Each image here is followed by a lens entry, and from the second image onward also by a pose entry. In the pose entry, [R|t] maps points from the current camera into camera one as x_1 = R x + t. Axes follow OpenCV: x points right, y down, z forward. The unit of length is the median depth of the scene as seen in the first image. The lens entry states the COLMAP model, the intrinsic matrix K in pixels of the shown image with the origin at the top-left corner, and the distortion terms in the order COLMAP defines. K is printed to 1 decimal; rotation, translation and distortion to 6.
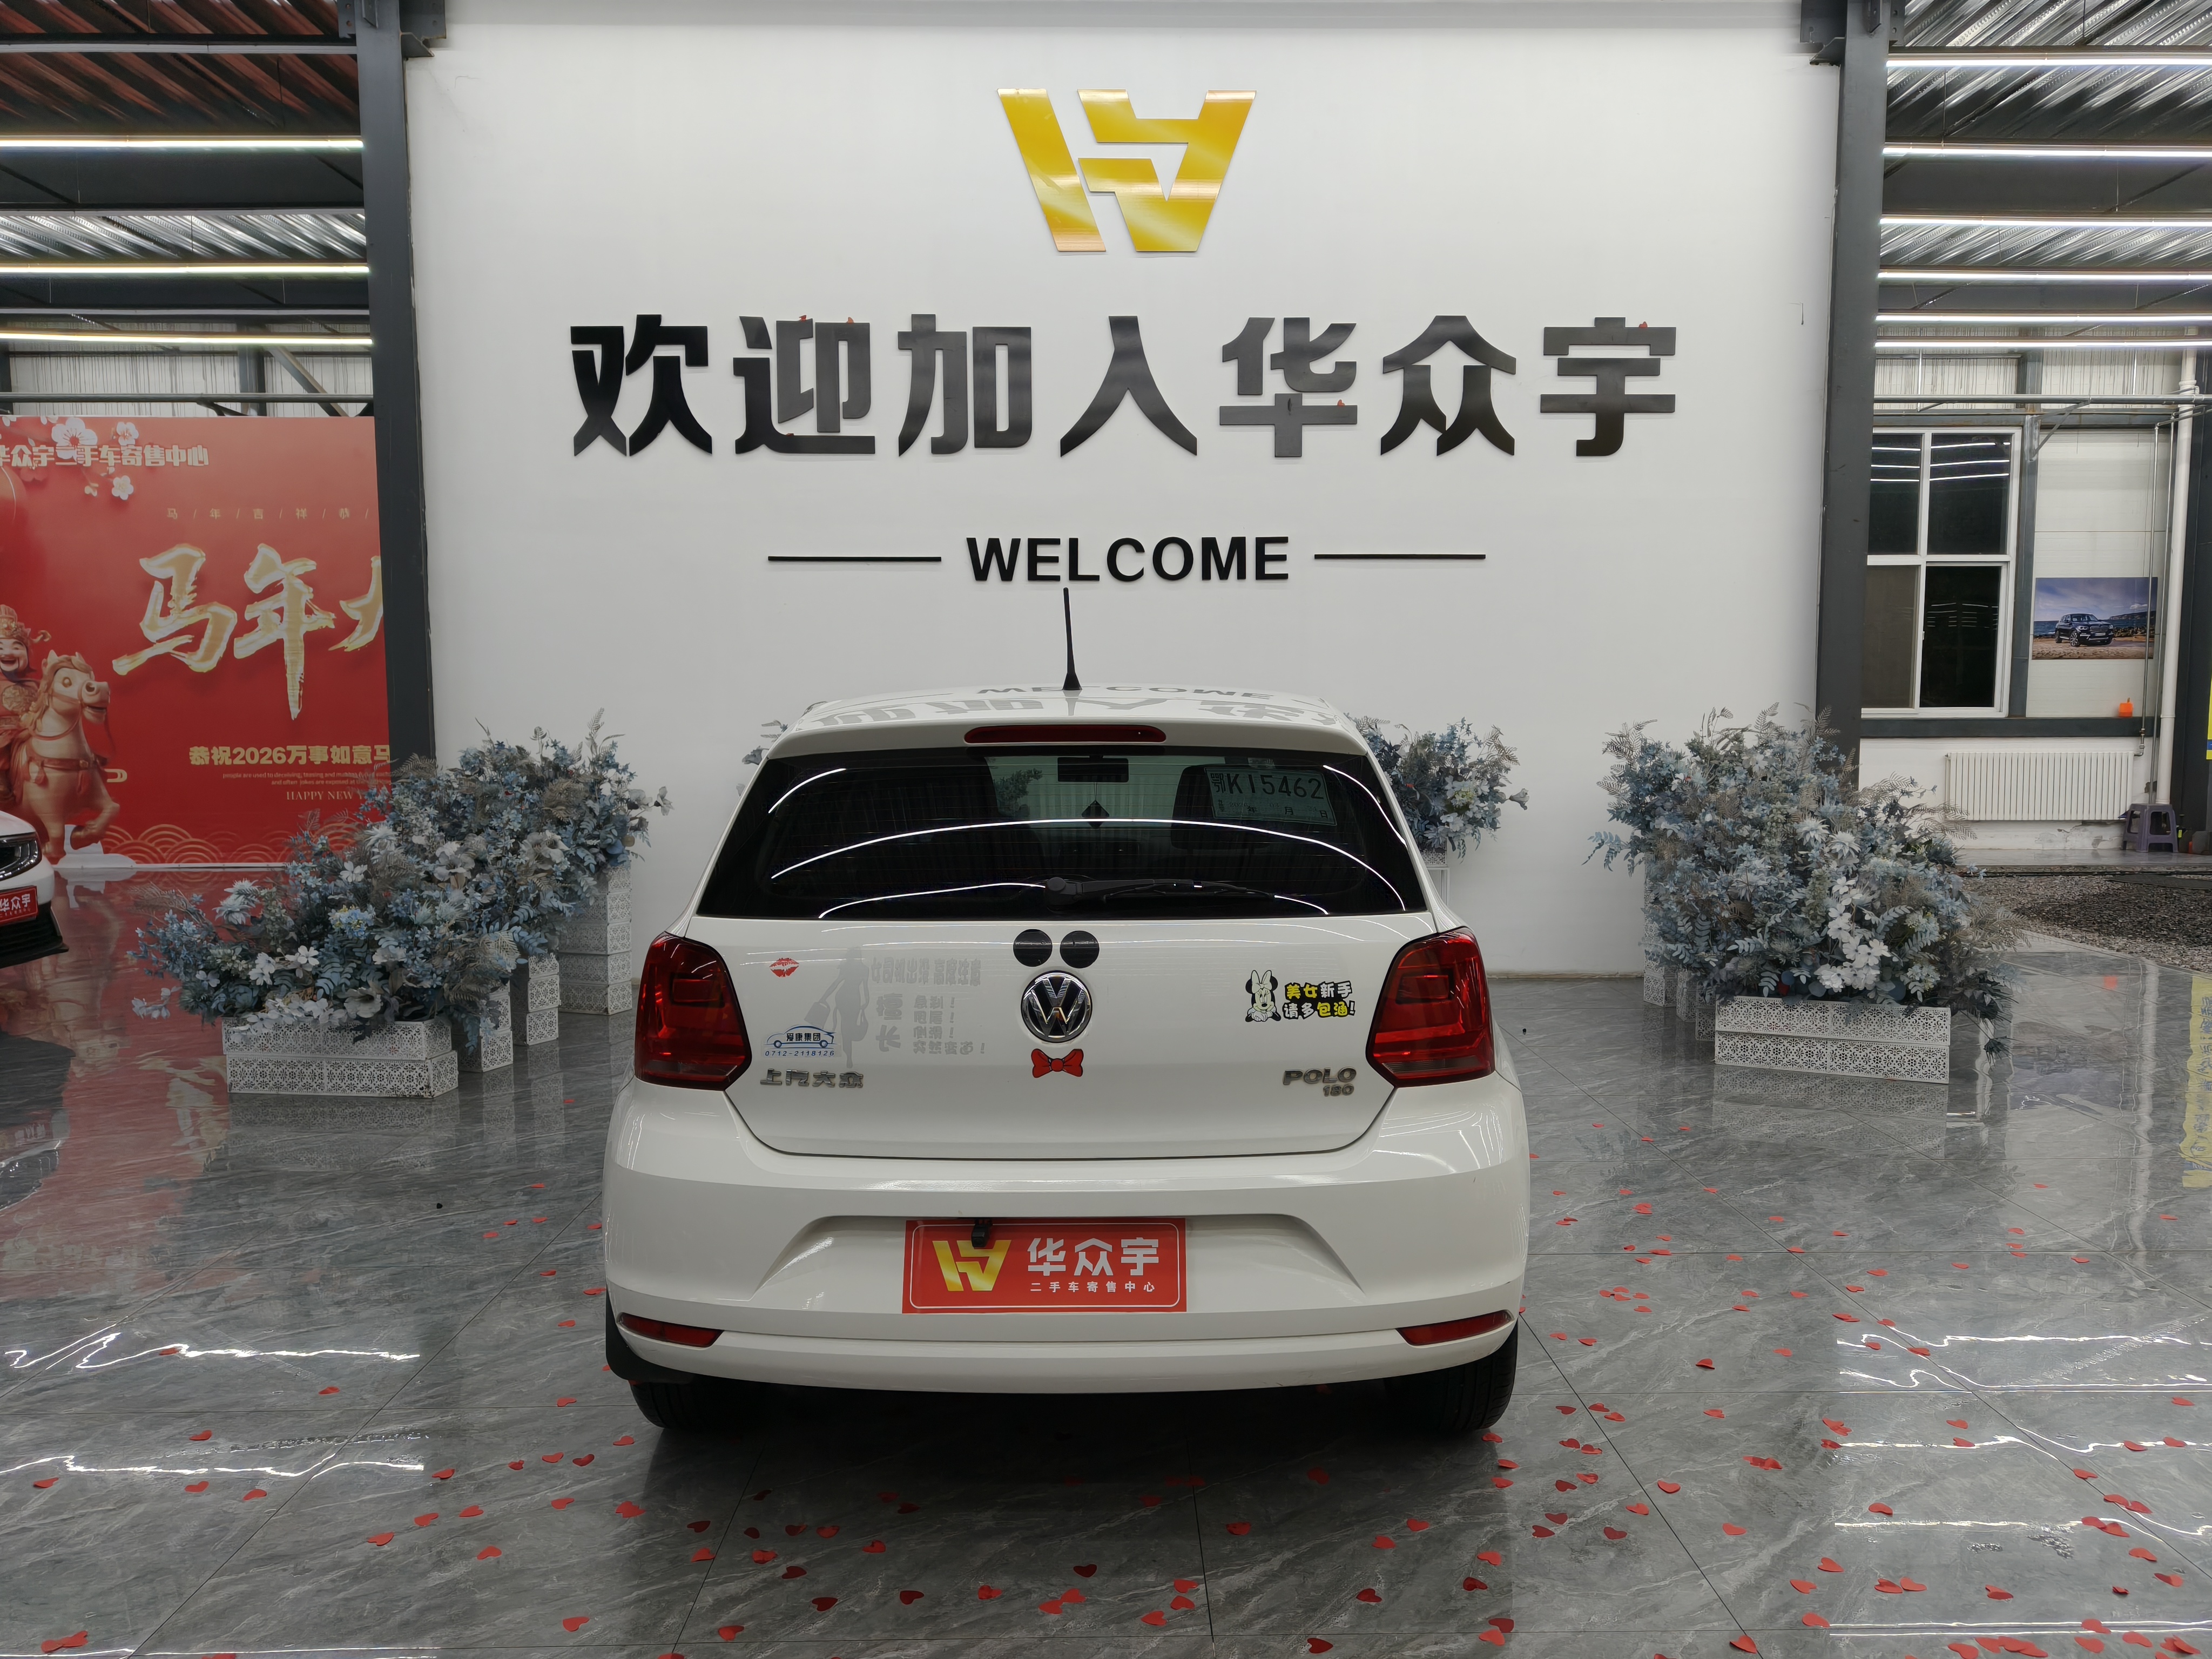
lens RADIAL K [[1534.2, 0, 1120.4], [0, 1534.2, 843.2], [0, 0, 1]] dist [0.023517, -0.014150]
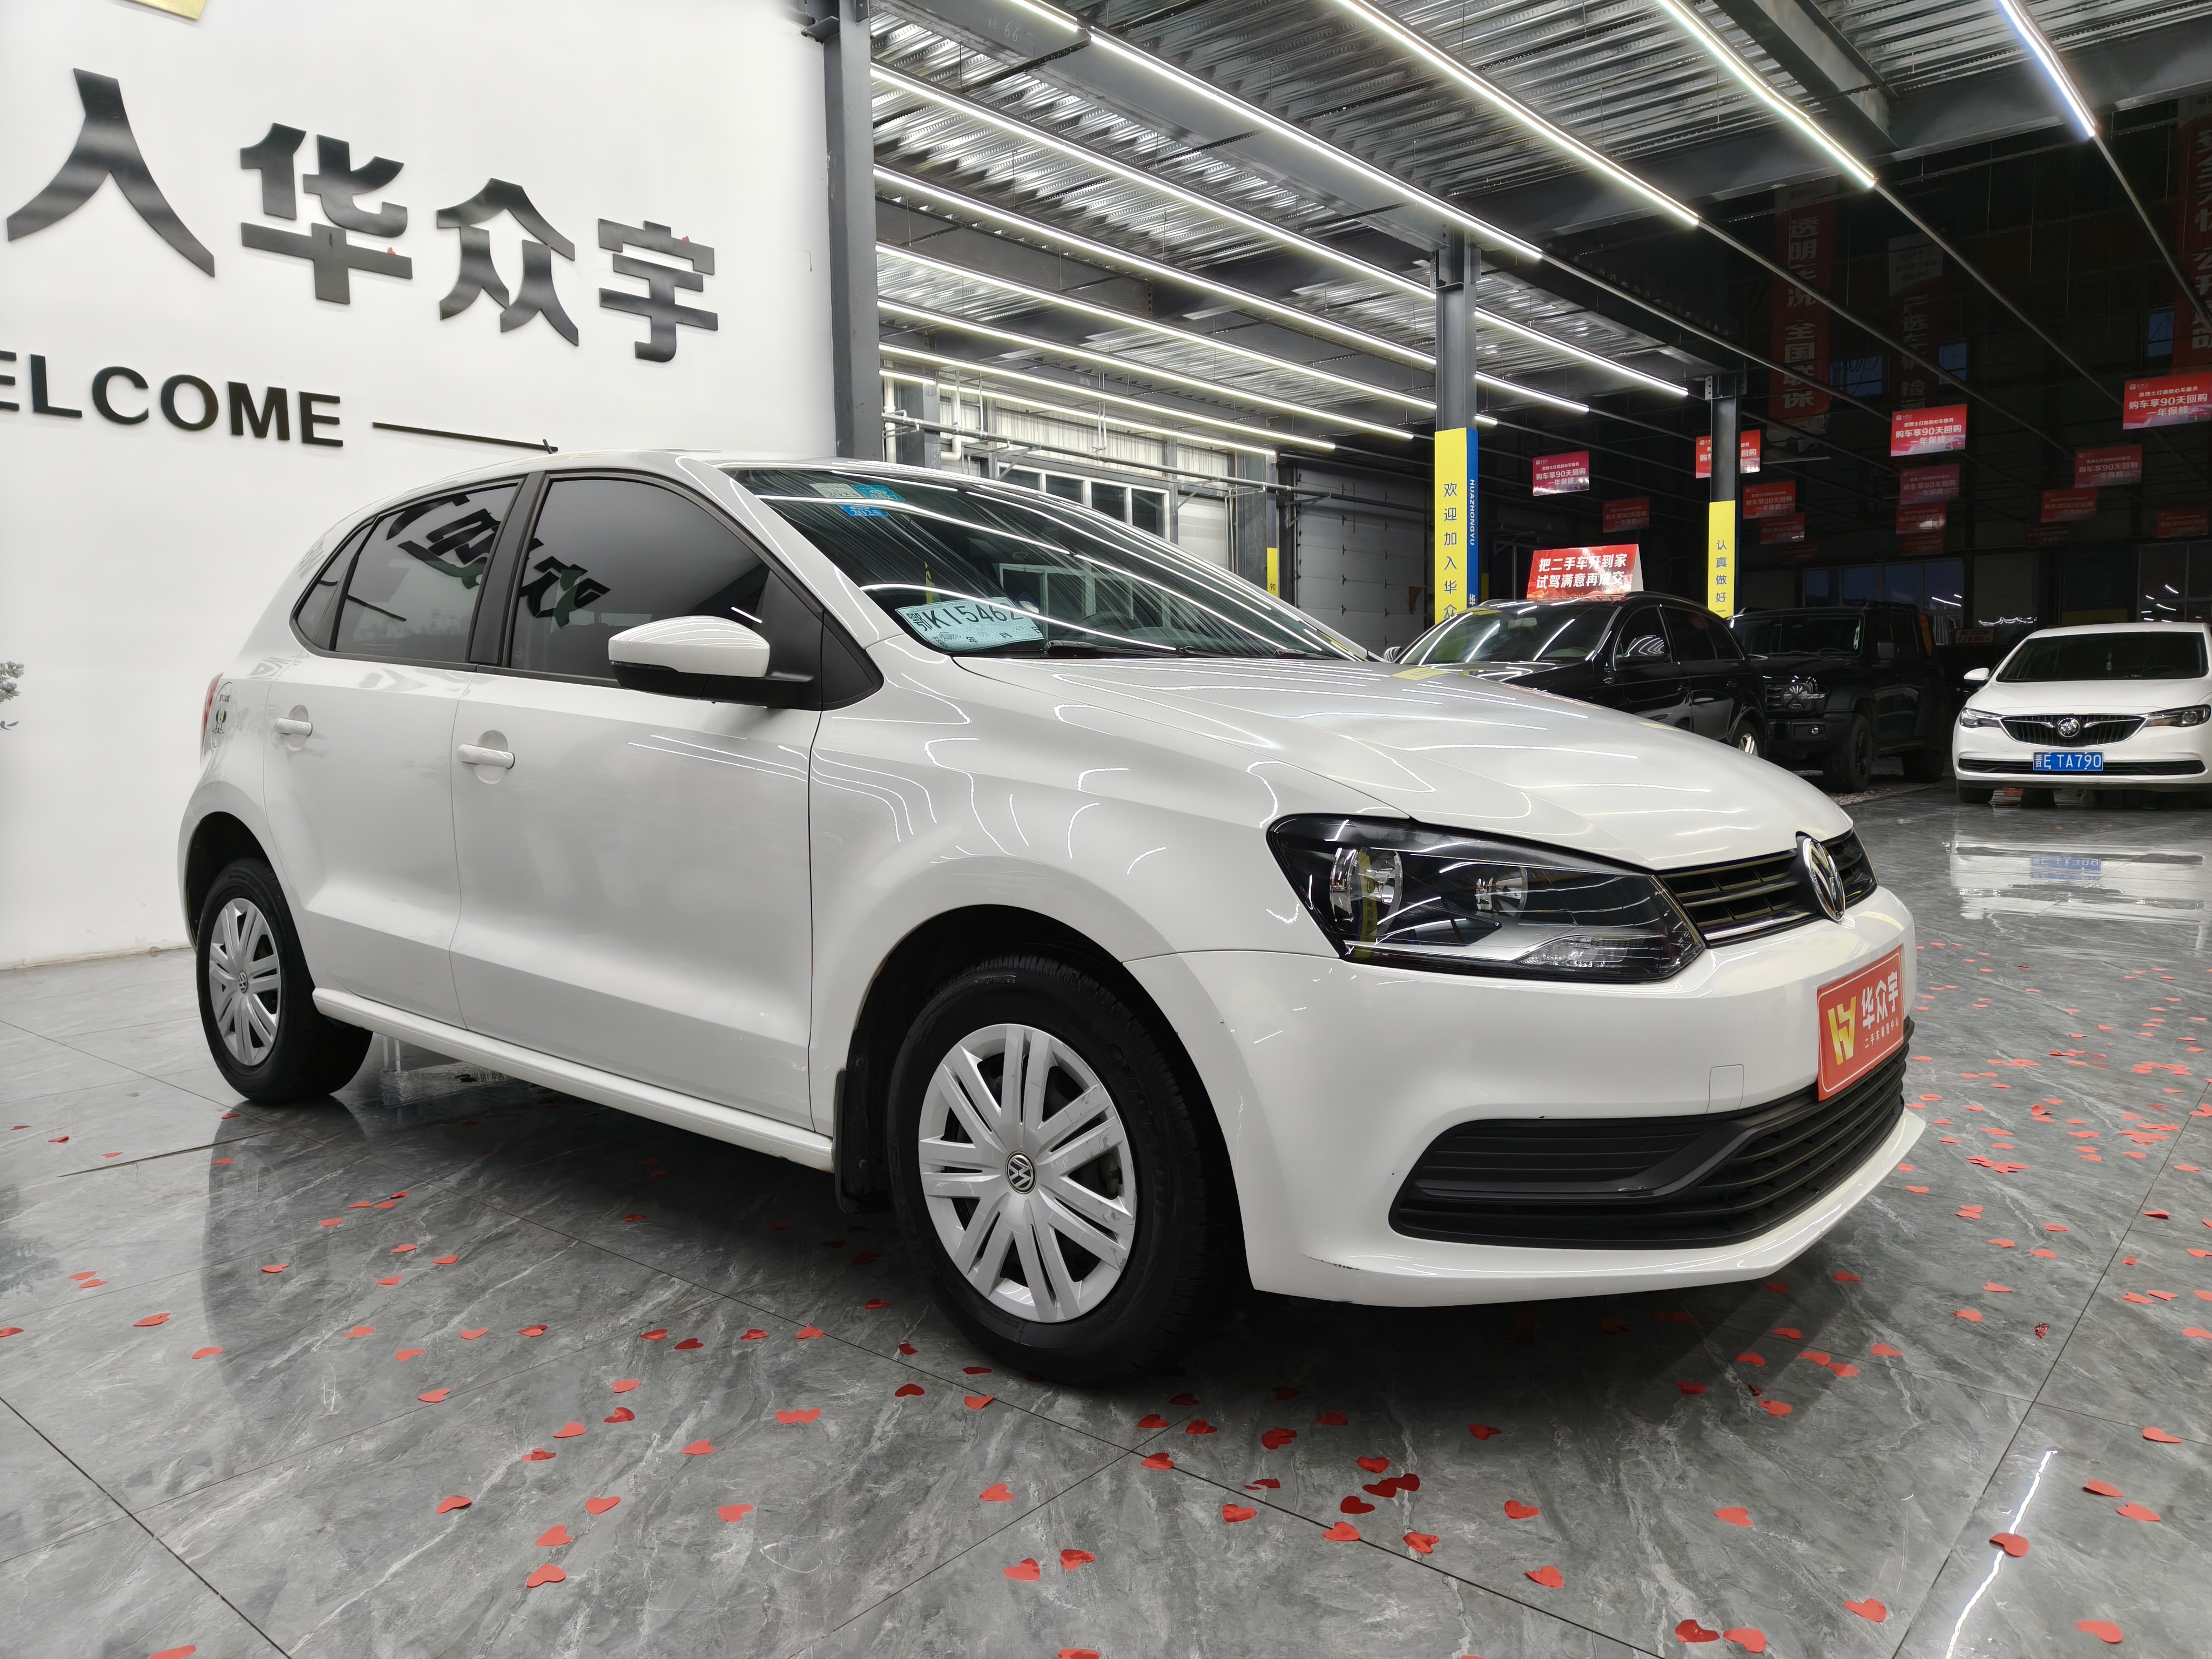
lens RADIAL K [[1534.2, 0, 1113.9], [0, 1534.2, 811.6], [0, 0, 1]] dist [0.023517, -0.014150]
pose [[0.659042, -0.060139, 0.749698, -0.262069], [0.080896, 0.996683, 0.008838, 0.054354], [-0.747743, 0.054823, 0.661722, 0.138516]]
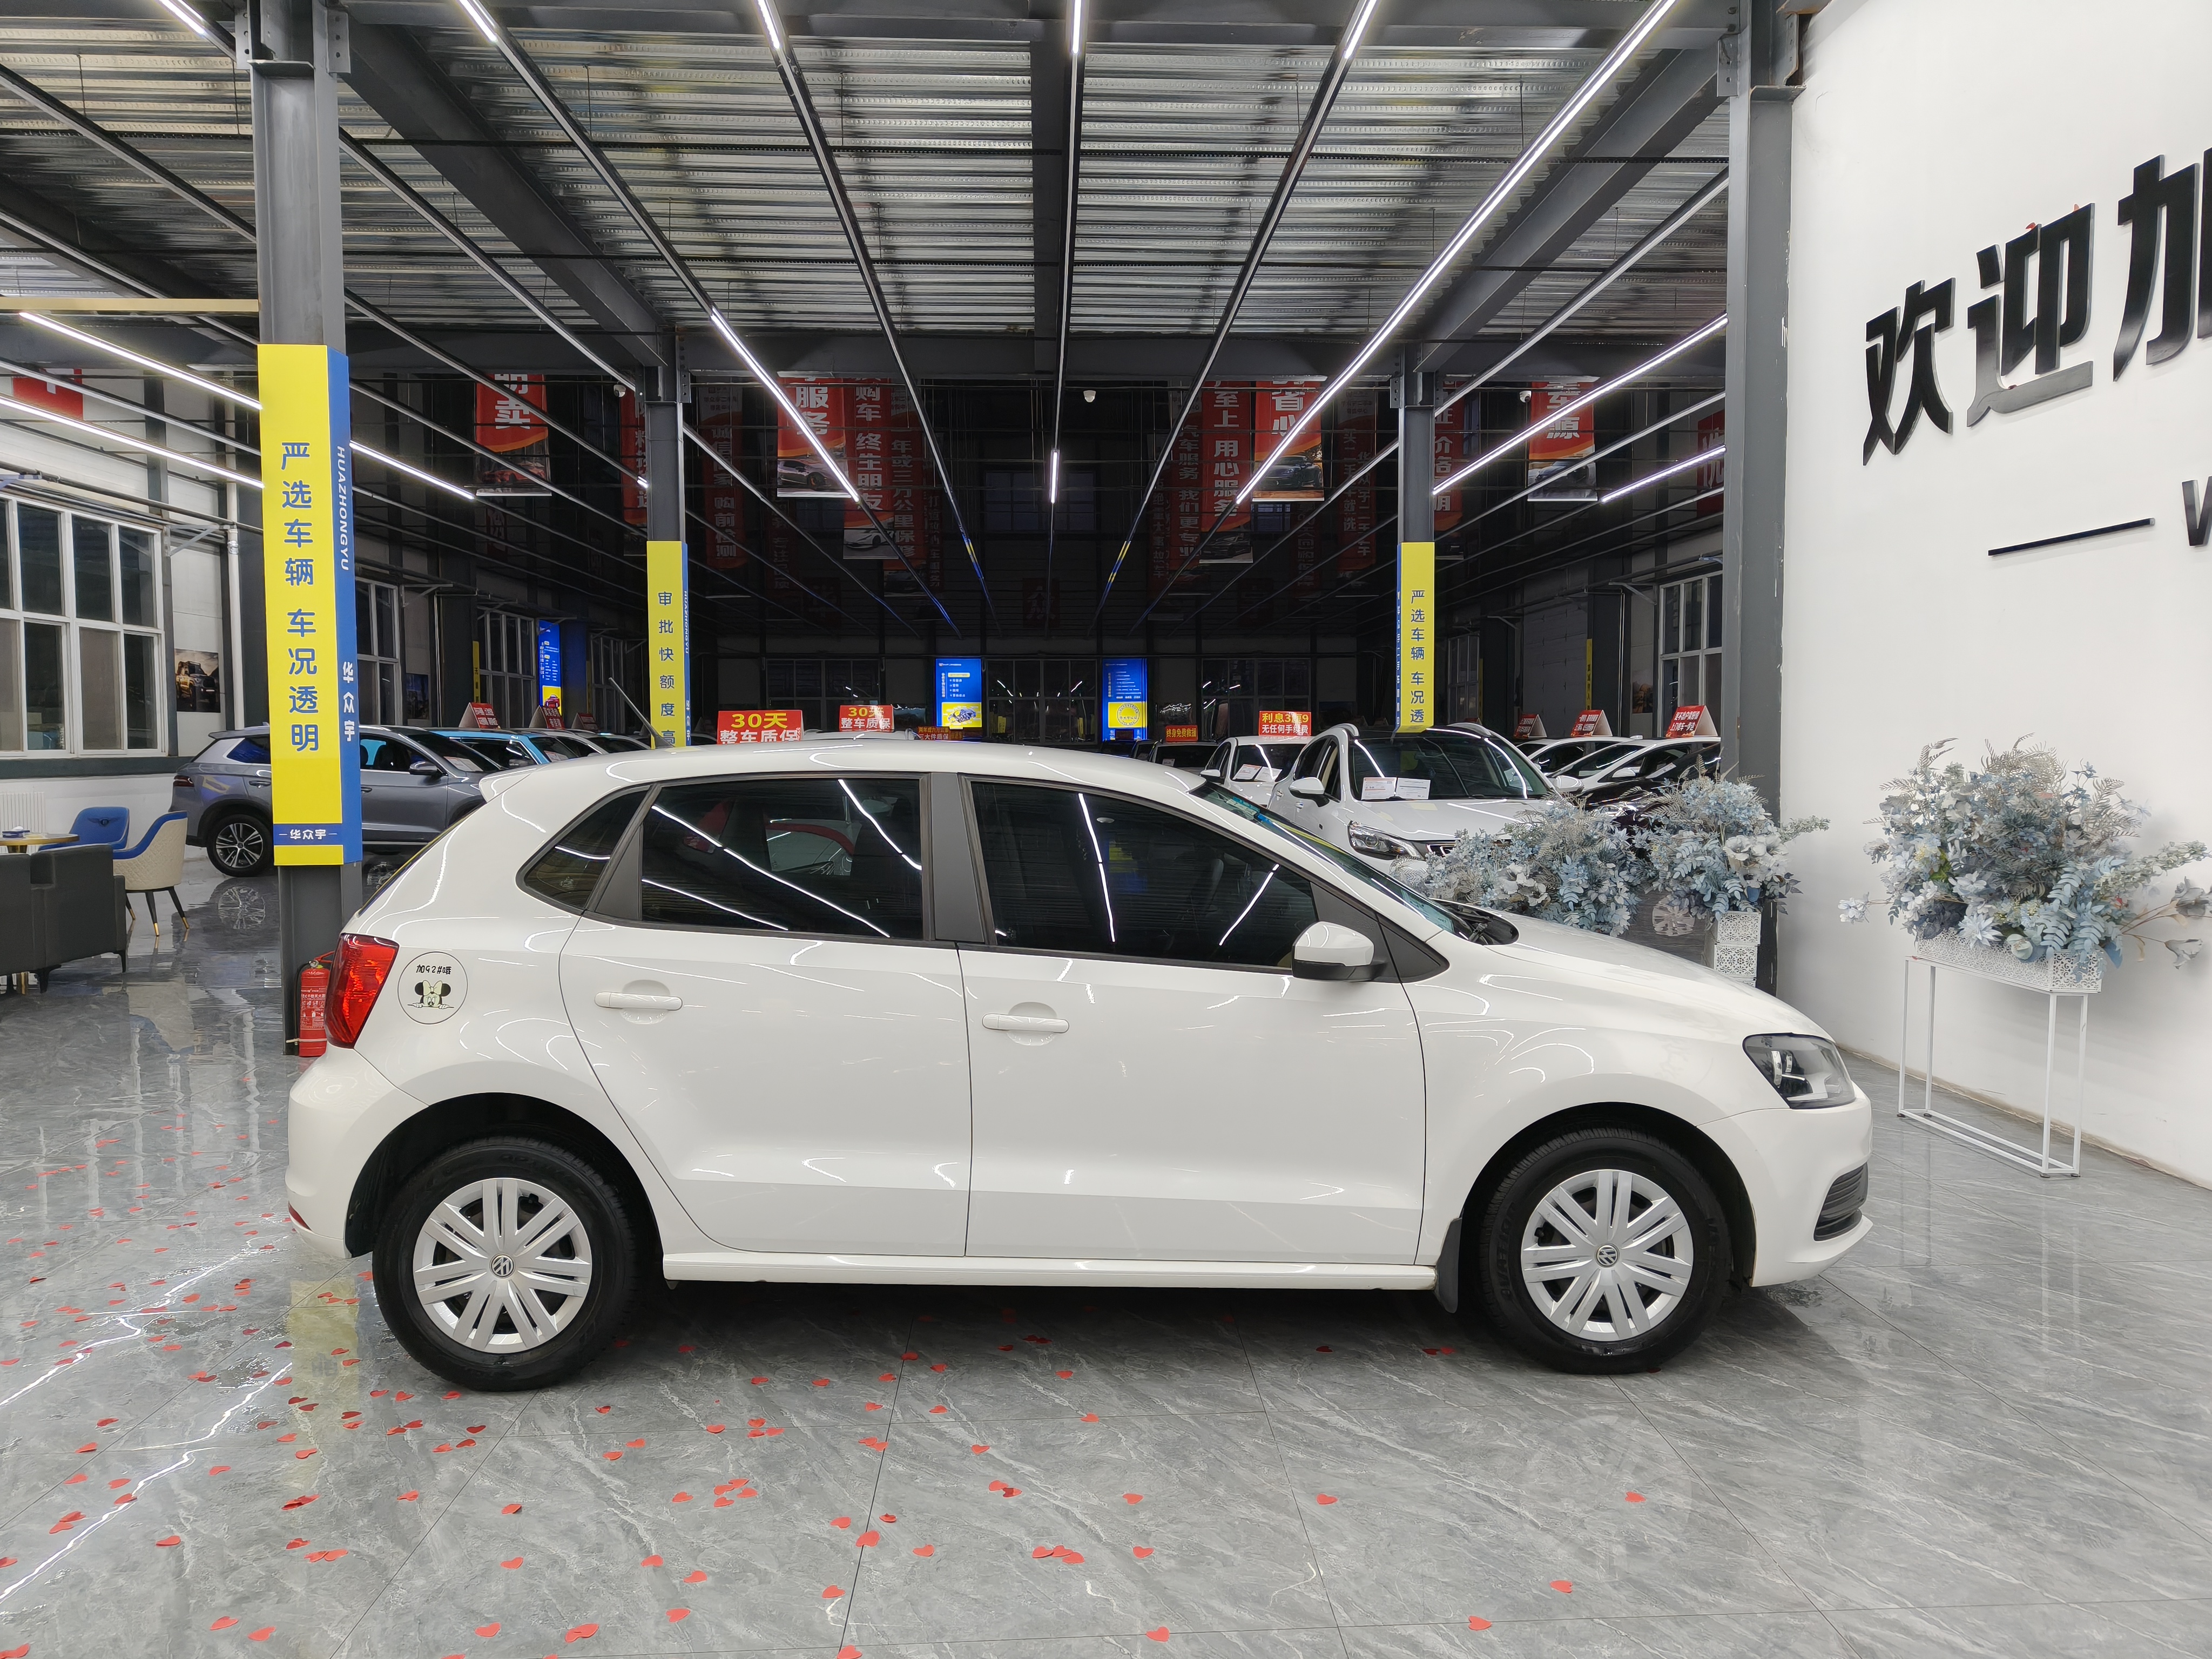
lens RADIAL K [[1534.2, 0, 1124.9], [0, 1534.2, 814.7], [0, 0, 1]] dist [0.023517, -0.014150]
pose [[0.040775, 0.050774, -0.997877, 0.538946], [-0.079542, 0.995703, 0.047413, -0.056325], [0.995997, 0.077440, 0.044638, 0.545448]]
